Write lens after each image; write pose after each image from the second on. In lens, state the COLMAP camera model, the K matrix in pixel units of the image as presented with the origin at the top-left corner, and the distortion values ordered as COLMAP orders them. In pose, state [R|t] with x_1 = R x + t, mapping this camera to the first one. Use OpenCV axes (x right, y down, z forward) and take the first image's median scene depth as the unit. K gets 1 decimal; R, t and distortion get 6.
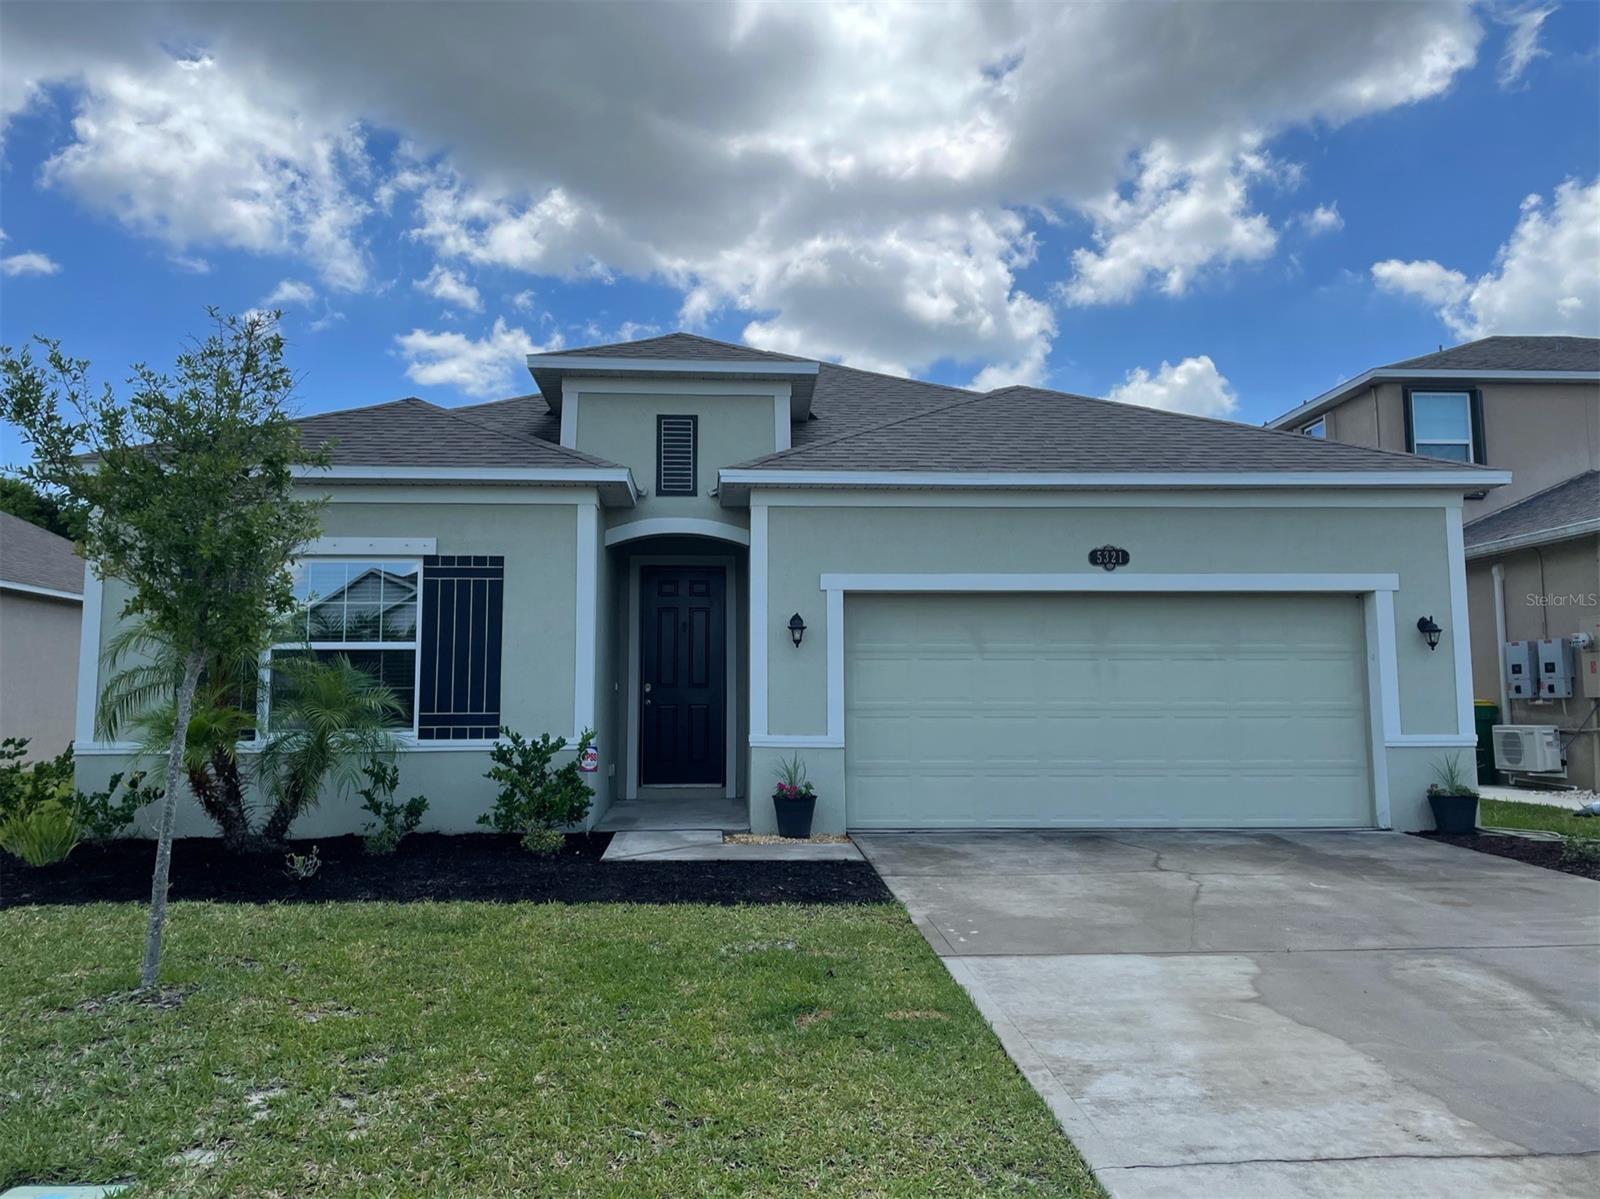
lens RADIAL K [[1210.4, 0, 794.9], [0, 1210.4, 589.7], [0, 0, 1]] dist [0.071190, -0.091160]
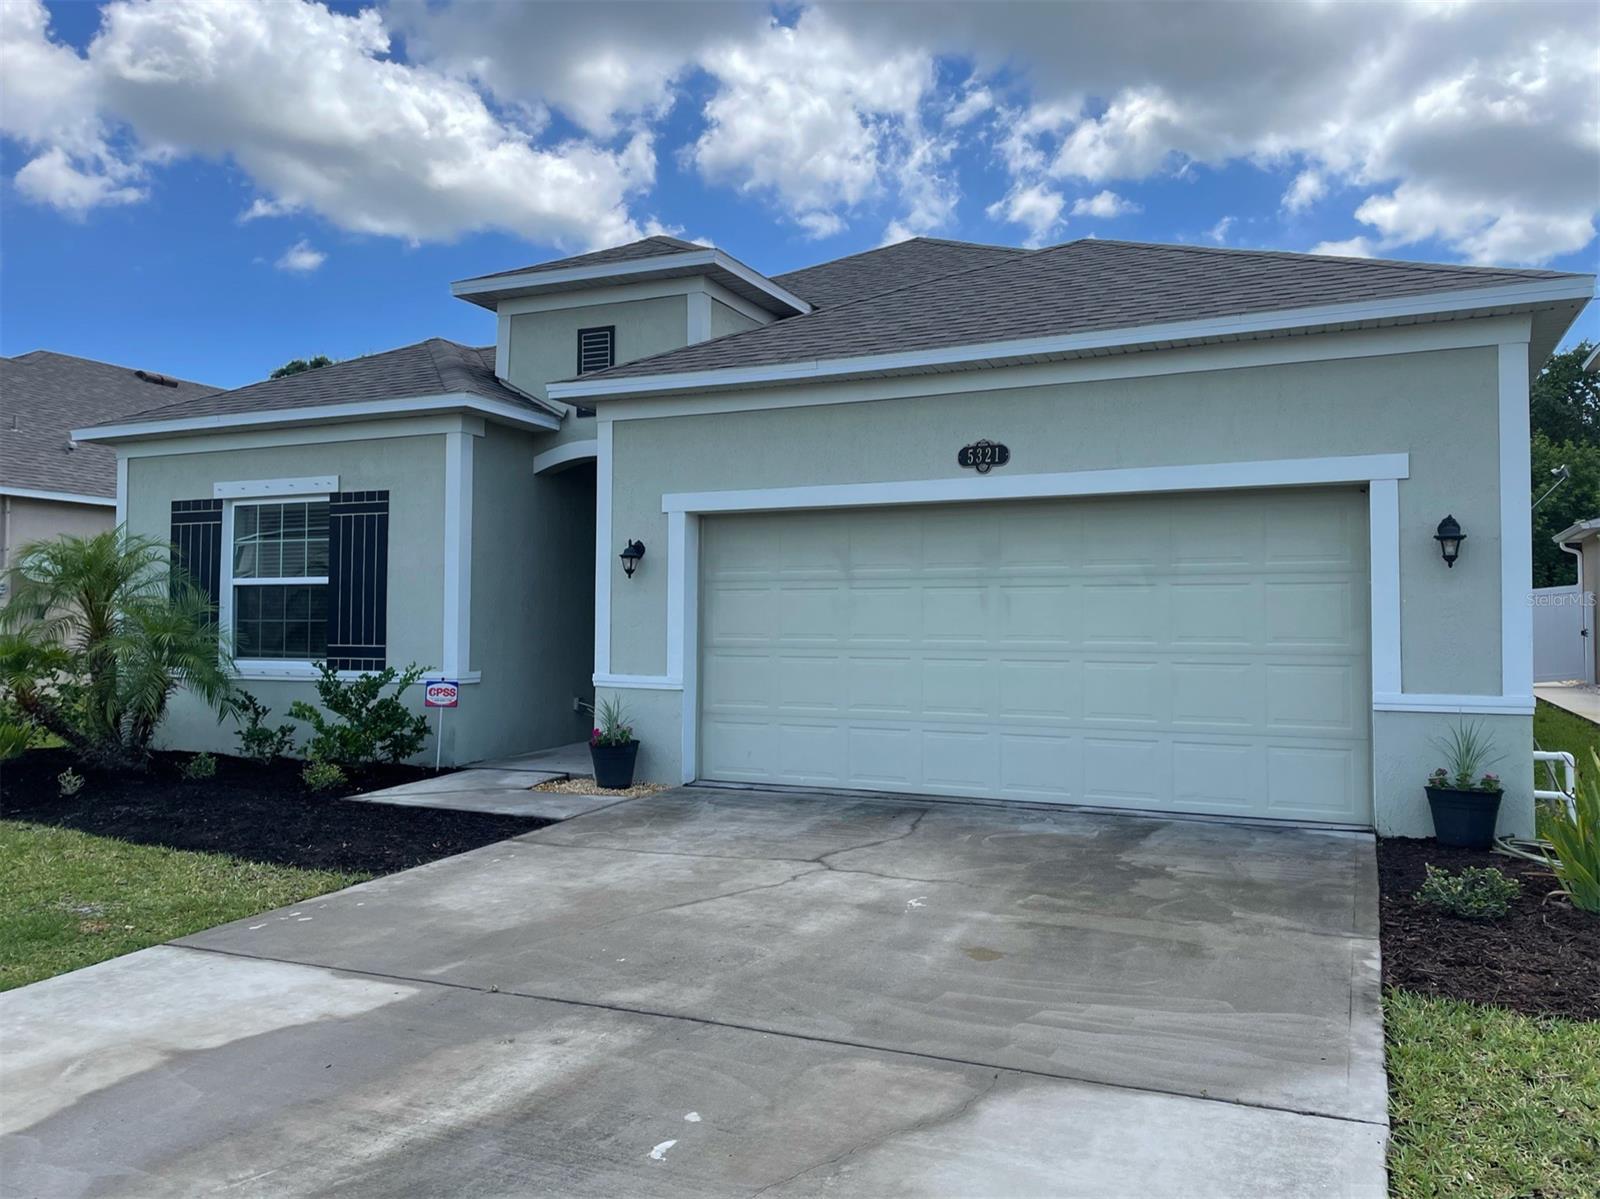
lens RADIAL K [[1210.4, 0, 801.1], [0, 1210.4, 603.7], [0, 0, 1]] dist [0.071190, -0.091160]
pose [[0.885536, -0.003083, -0.464561, 0.509547], [0.037967, 0.997113, 0.065755, 0.012025], [0.463018, -0.075867, 0.883096, 0.252484]]
